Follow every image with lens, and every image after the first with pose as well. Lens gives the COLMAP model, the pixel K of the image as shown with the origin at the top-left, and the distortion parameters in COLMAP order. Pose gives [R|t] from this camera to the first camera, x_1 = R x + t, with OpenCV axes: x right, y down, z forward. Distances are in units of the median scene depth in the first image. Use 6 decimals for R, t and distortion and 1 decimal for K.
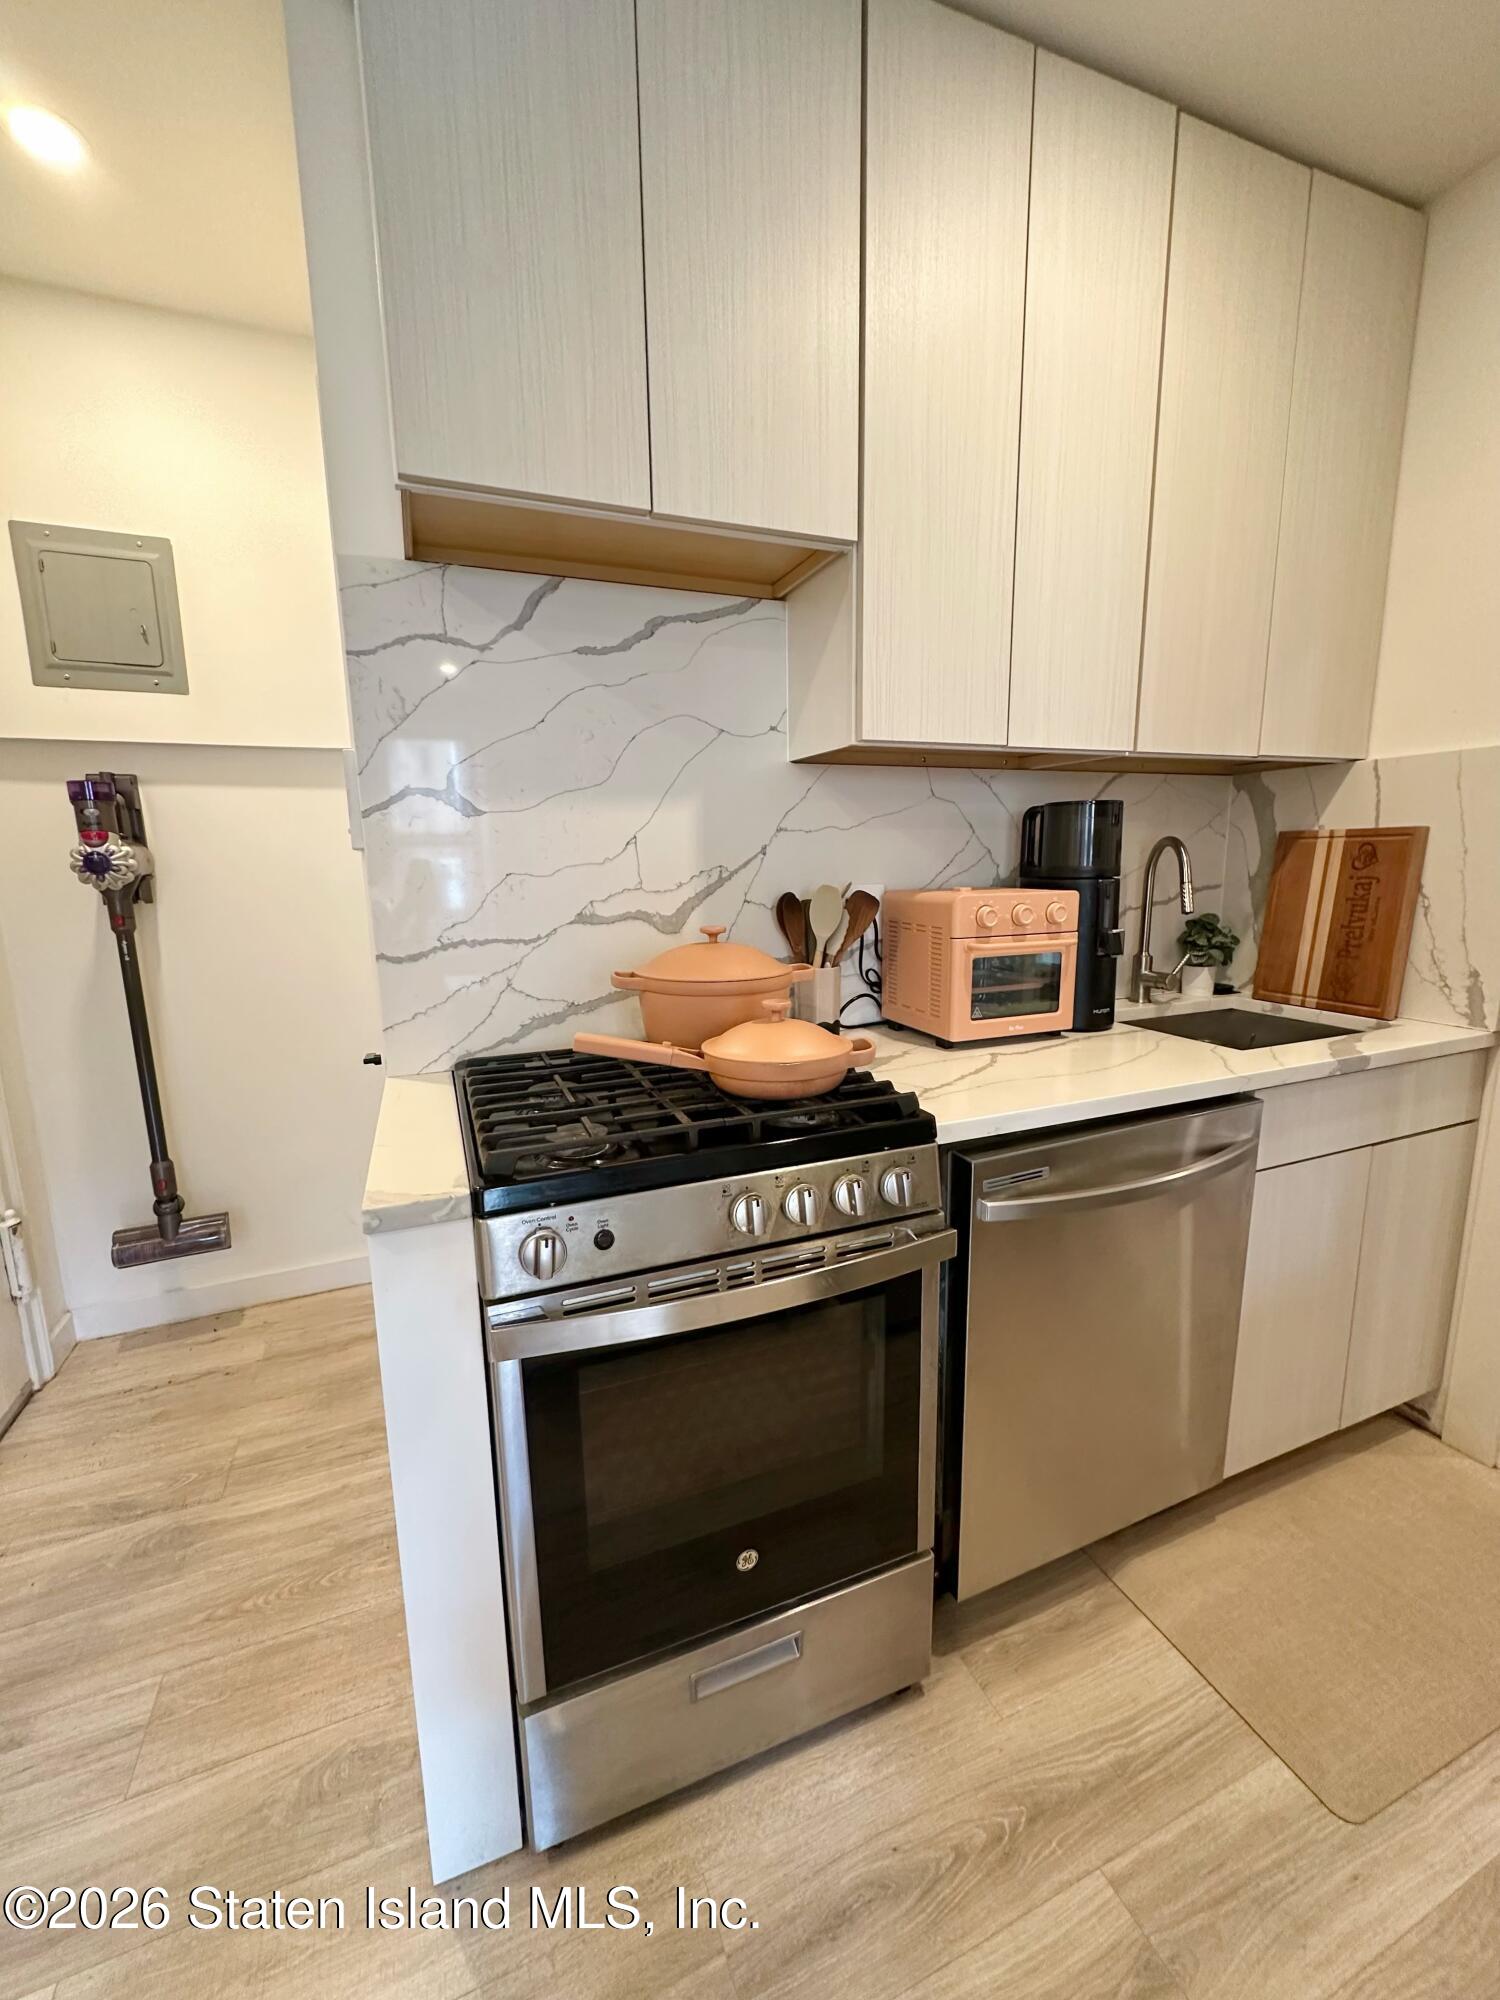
lens RADIAL K [[796.9, 0, 747.4], [0, 796.9, 998.2], [0, 0, 1]] dist [-0.004665, 0.001083]
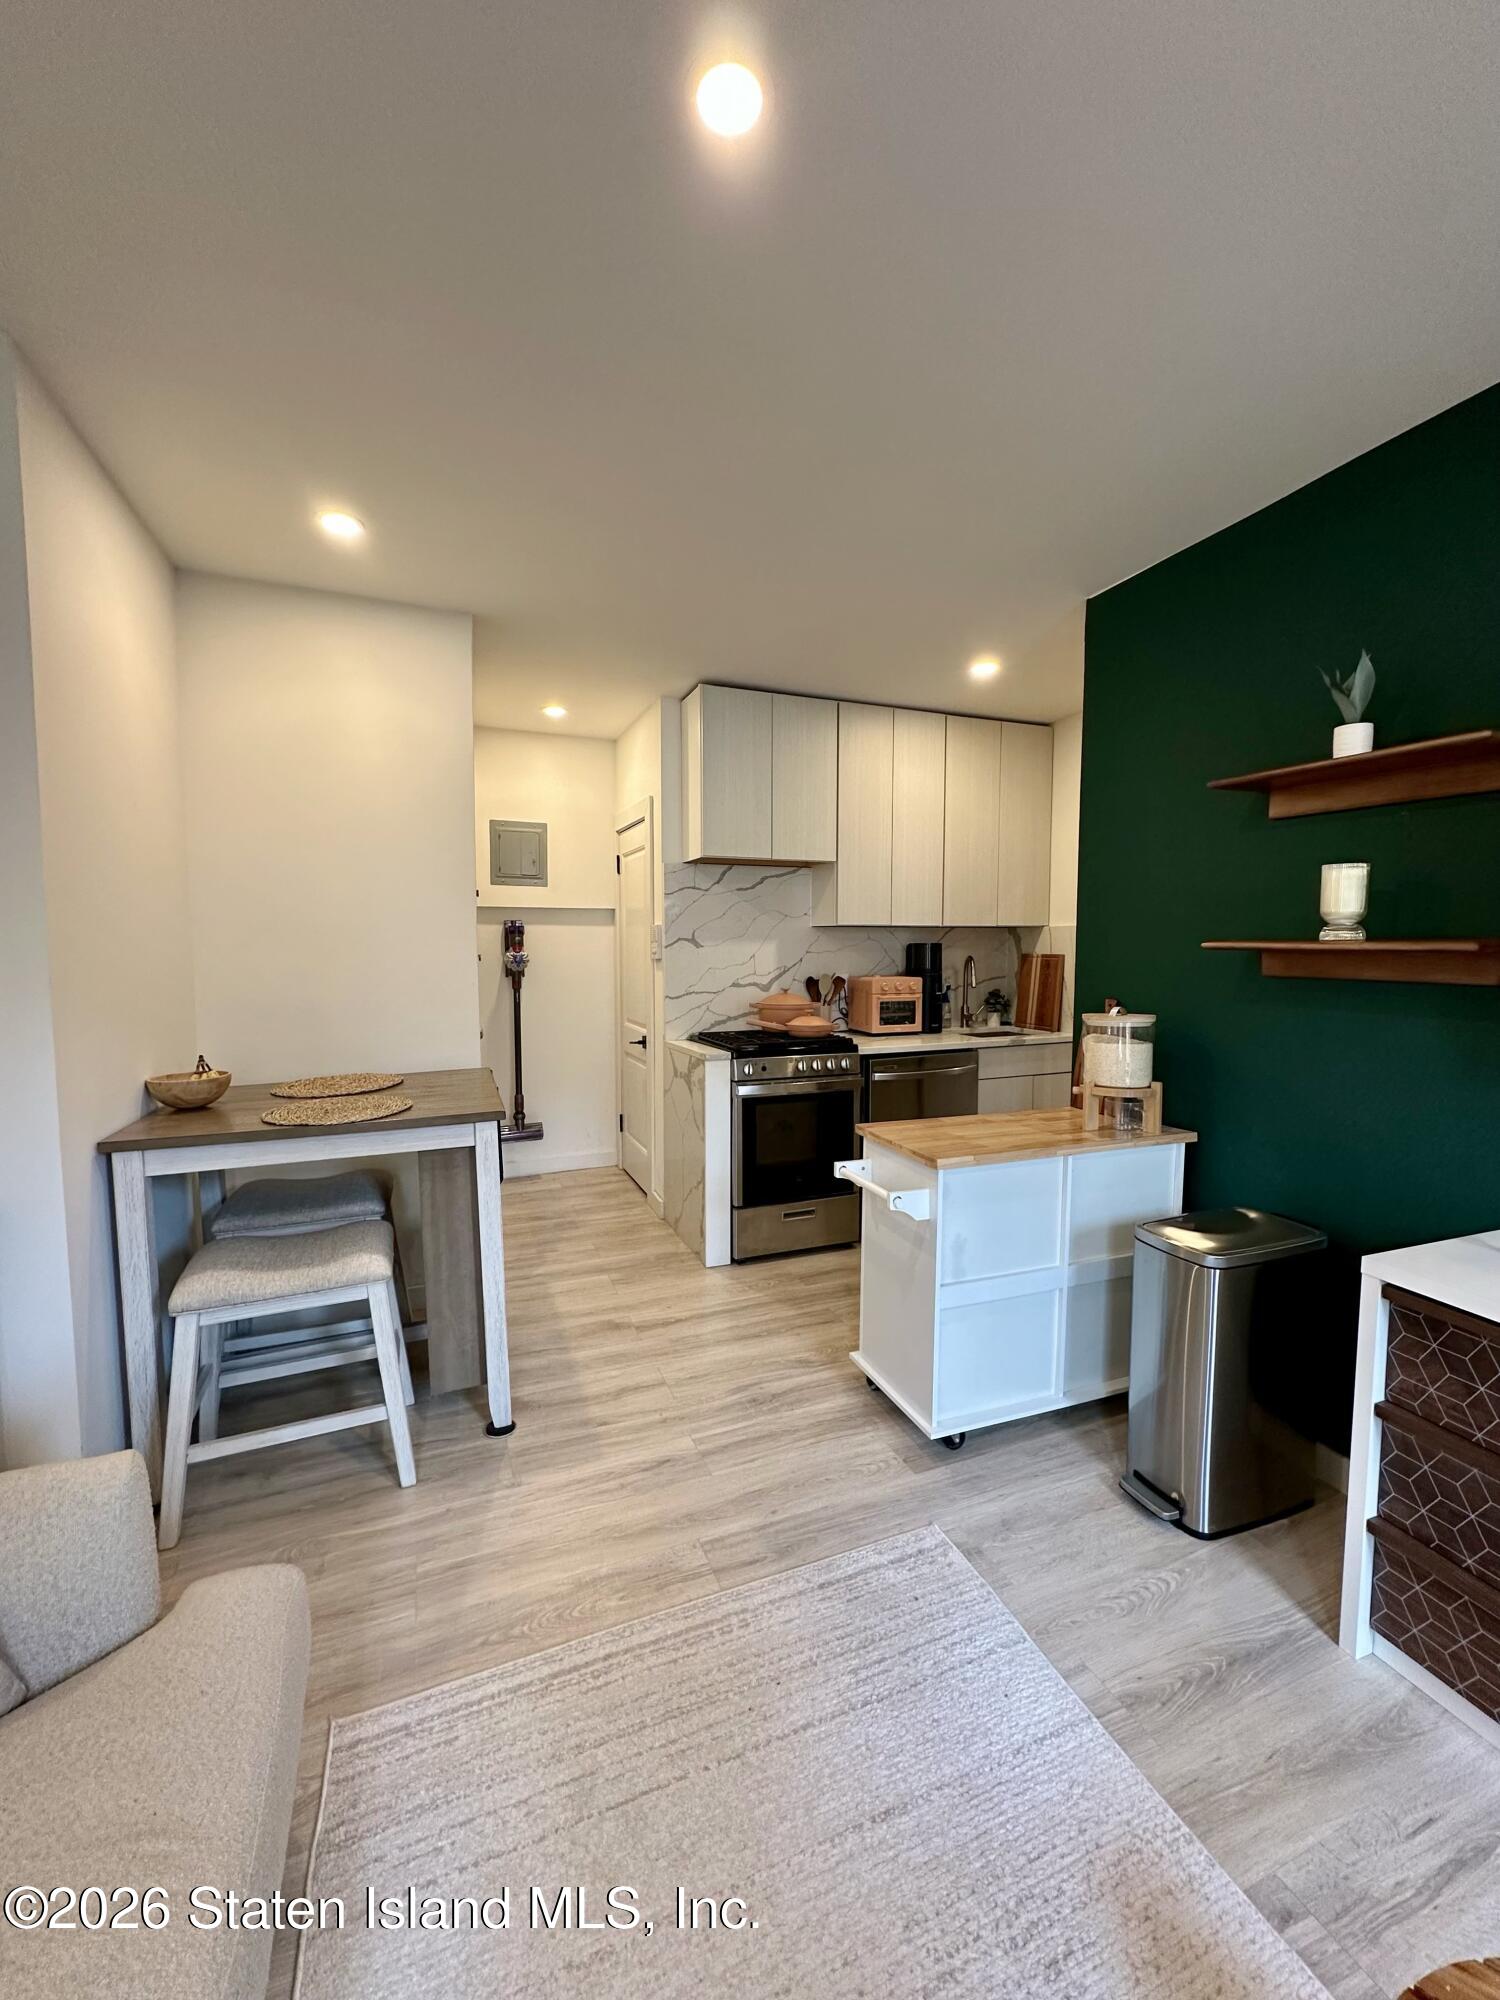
lens RADIAL K [[796.9, 0, 749.5], [0, 796.9, 997.5], [0, 0, 1]] dist [-0.004665, 0.001083]
pose [[0.999878, 0.015640, -0.000526, -0.139103], [-0.015606, 0.994128, -0.107075, 0.207050], [-0.001152, 0.107070, 0.994251, -1.504392]]
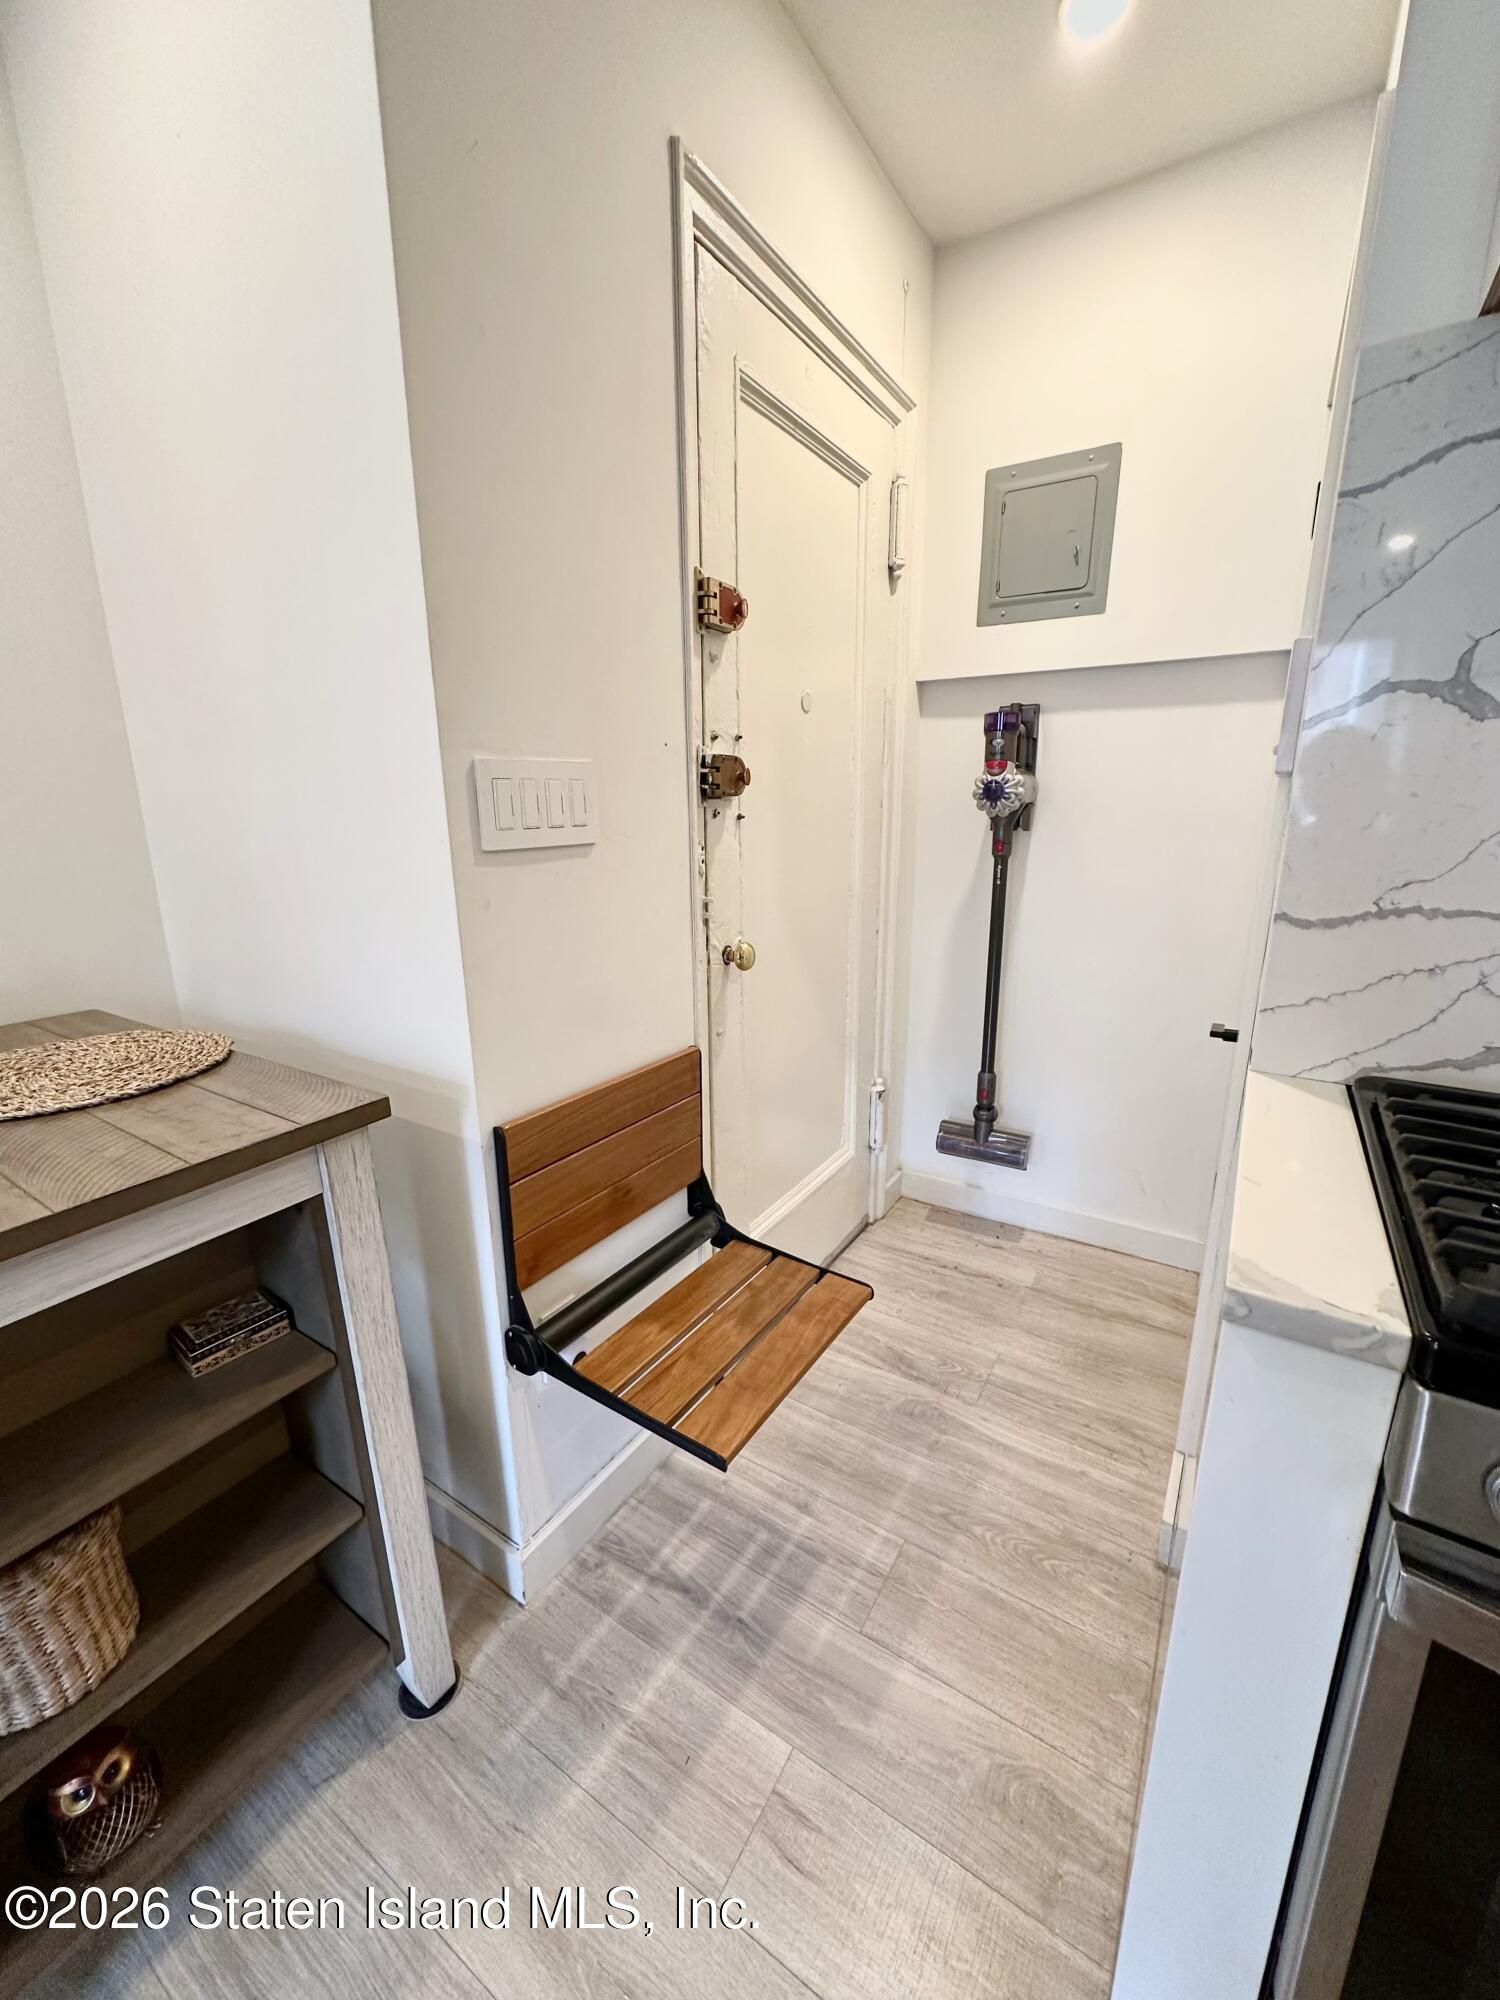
lens RADIAL K [[796.9, 0, 748.4], [0, 796.9, 998.1], [0, 0, 1]] dist [-0.004665, 0.001083]
pose [[0.575700, 0.210269, -0.790162, -0.113928], [-0.145829, 0.977279, 0.153814, -0.015502], [0.804551, 0.026677, 0.593283, 0.117626]]
